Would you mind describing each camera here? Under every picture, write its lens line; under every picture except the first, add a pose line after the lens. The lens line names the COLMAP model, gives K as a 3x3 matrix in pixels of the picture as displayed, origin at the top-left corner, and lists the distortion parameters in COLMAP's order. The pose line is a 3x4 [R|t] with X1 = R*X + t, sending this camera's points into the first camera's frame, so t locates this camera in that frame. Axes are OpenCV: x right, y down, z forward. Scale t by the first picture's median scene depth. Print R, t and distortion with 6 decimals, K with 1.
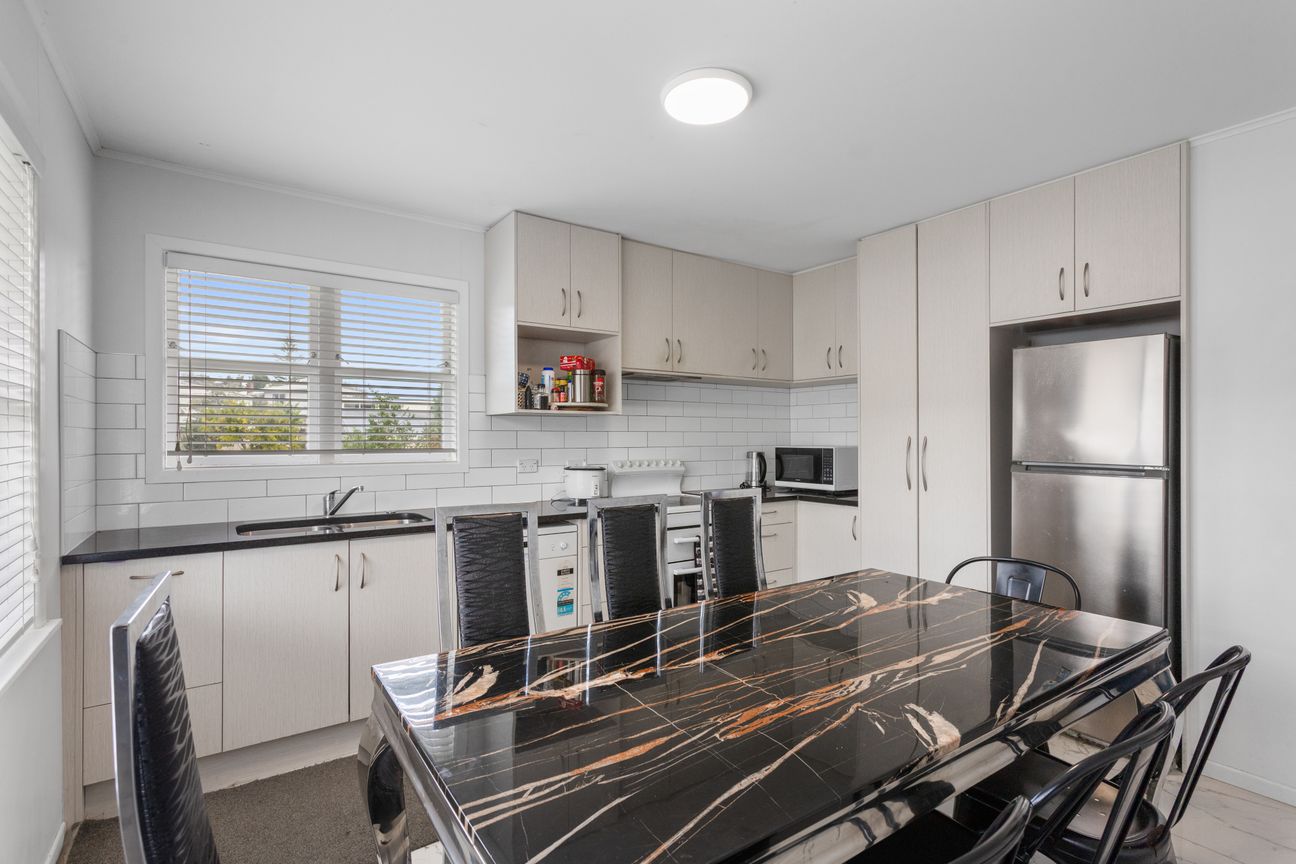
lens RADIAL K [[621.3, 0, 648.0], [0, 621.3, 432.0], [0, 0, 1]] dist [0.001230, 0.000086]
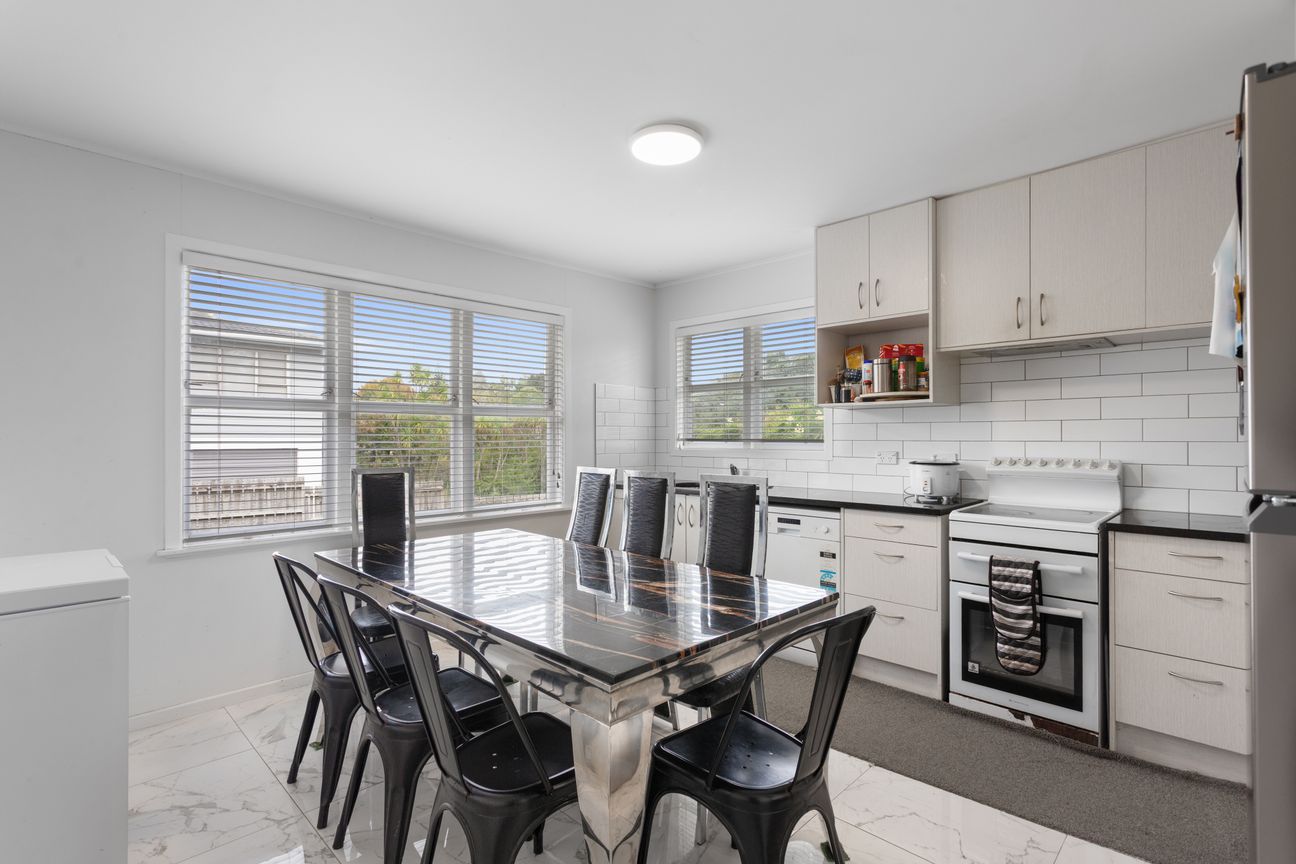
lens RADIAL K [[606.0, 0, 648.0], [0, 606.0, 432.0], [0, 0, 1]] dist [0.000047, 0.000020]
pose [[0.183907, -0.004658, -0.982933, 0.764081], [0.016065, 0.999869, -0.001733, 0.009704], [0.982812, -0.015472, 0.183958, 0.467498]]
